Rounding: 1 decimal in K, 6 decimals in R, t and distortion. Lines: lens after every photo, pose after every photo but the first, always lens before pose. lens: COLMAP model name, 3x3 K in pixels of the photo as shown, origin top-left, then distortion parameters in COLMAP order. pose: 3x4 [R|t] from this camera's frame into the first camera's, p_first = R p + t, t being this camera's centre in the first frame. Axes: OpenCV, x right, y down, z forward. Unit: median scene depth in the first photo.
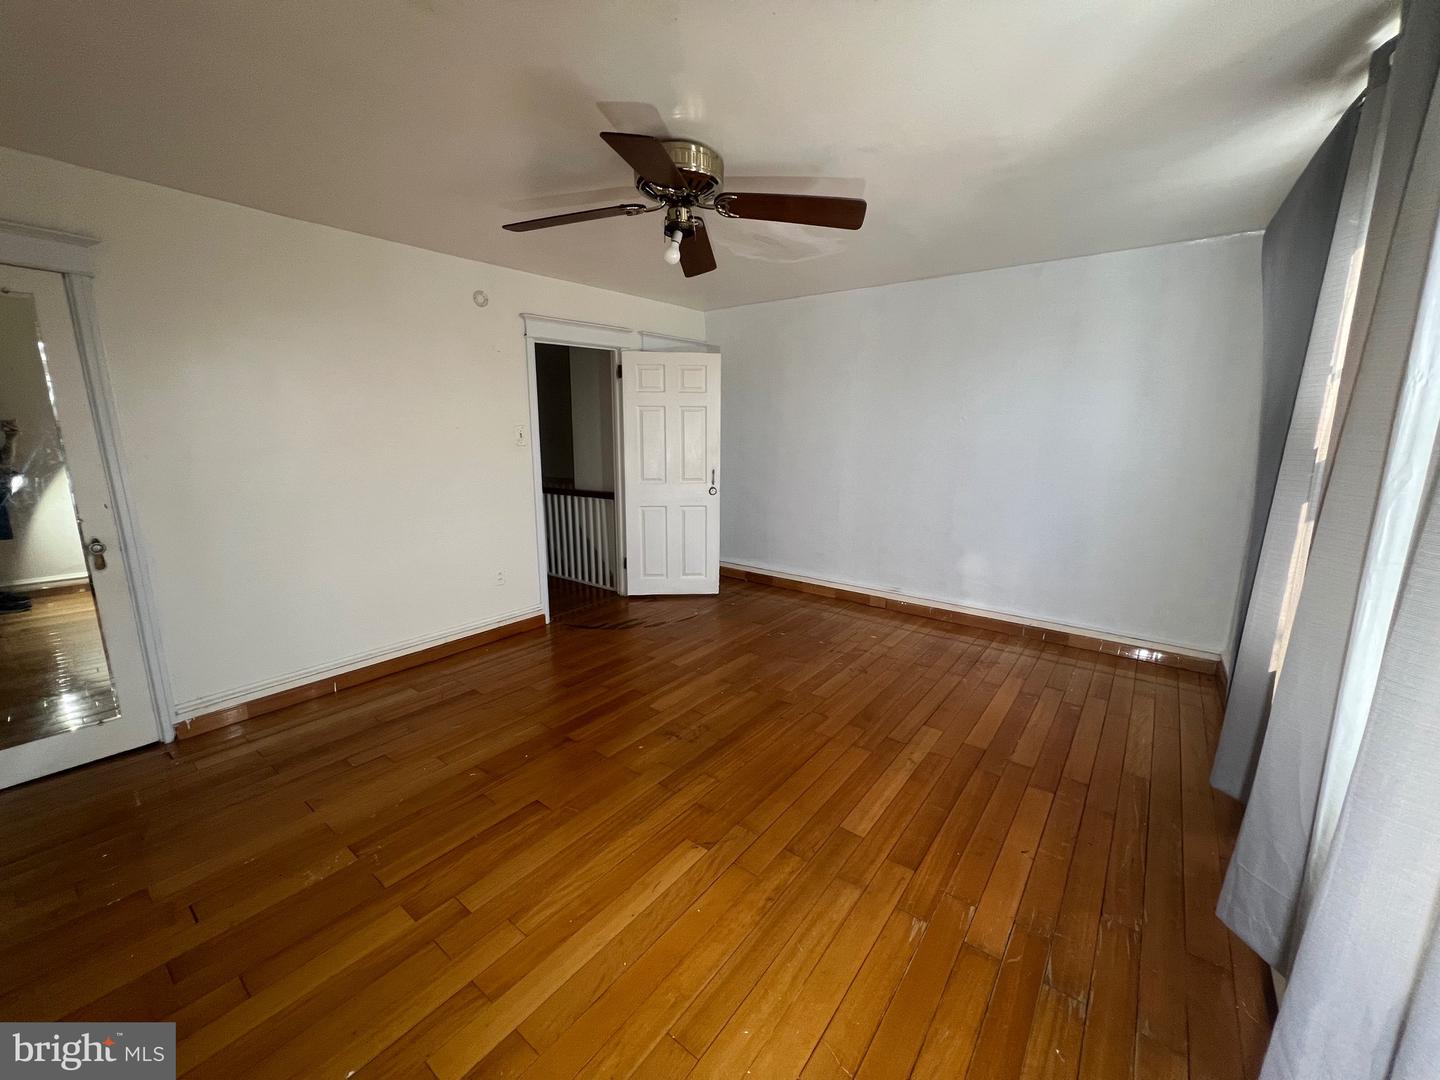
lens RADIAL K [[573.2, 0, 718.3], [0, 573.2, 538.1], [0, 0, 1]] dist [-0.003009, -0.000103]
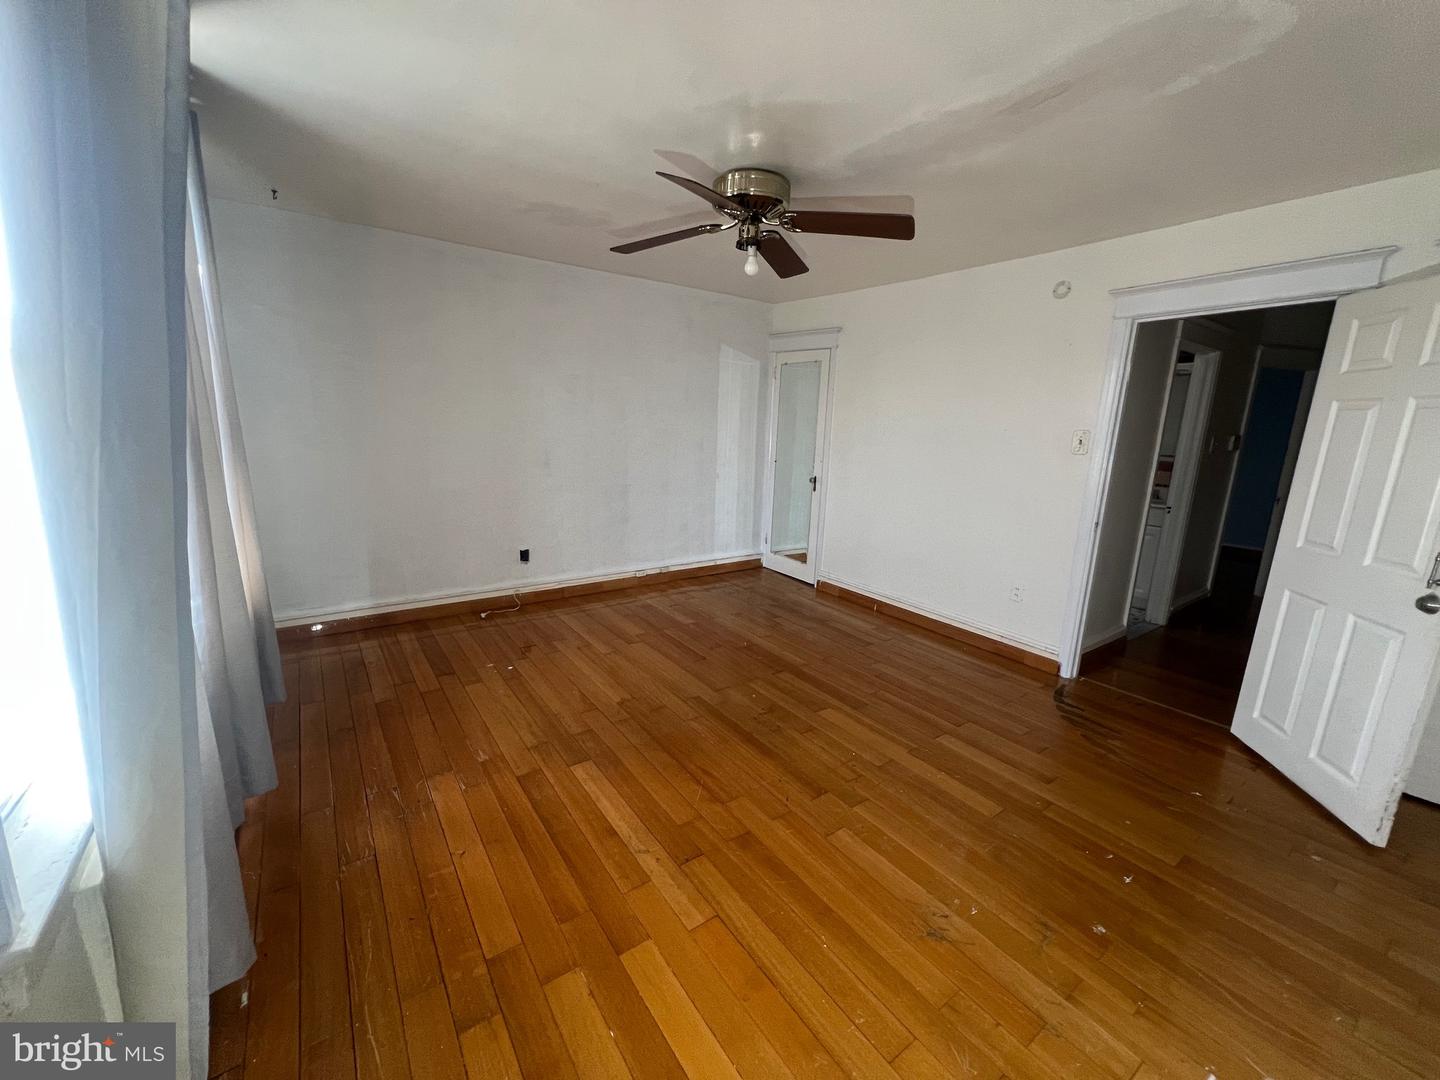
lens RADIAL K [[578.2, 0, 727.9], [0, 578.2, 546.7], [0, 0, 1]] dist [-0.000824, -0.000083]
pose [[-0.281889, 0.196153, -0.939182, 0.894922], [-0.221076, 0.939259, 0.262523, -0.209971], [0.933630, 0.281633, -0.221402, 1.090207]]
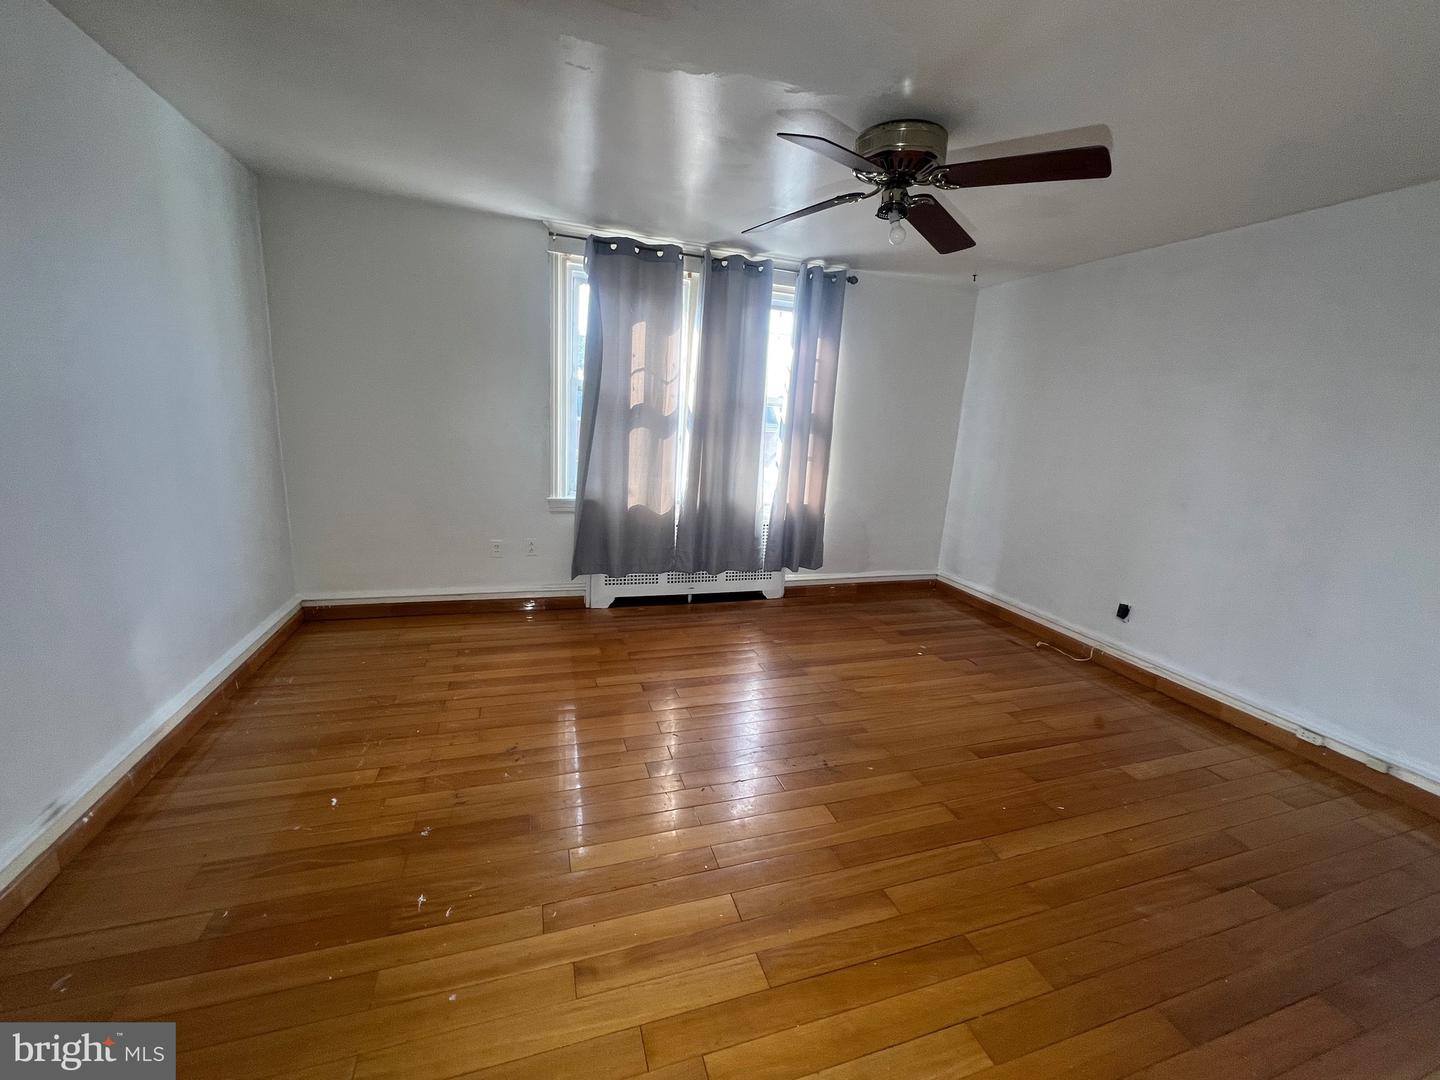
lens RADIAL K [[574.6, 0, 718.4], [0, 574.6, 538.5], [0, 0, 1]] dist [-0.000661, -0.000027]
pose [[-0.828321, -0.173193, 0.532812, -0.333655], [0.047953, 0.925612, 0.375423, -0.328788], [-0.558198, 0.336521, -0.758399, 1.655423]]
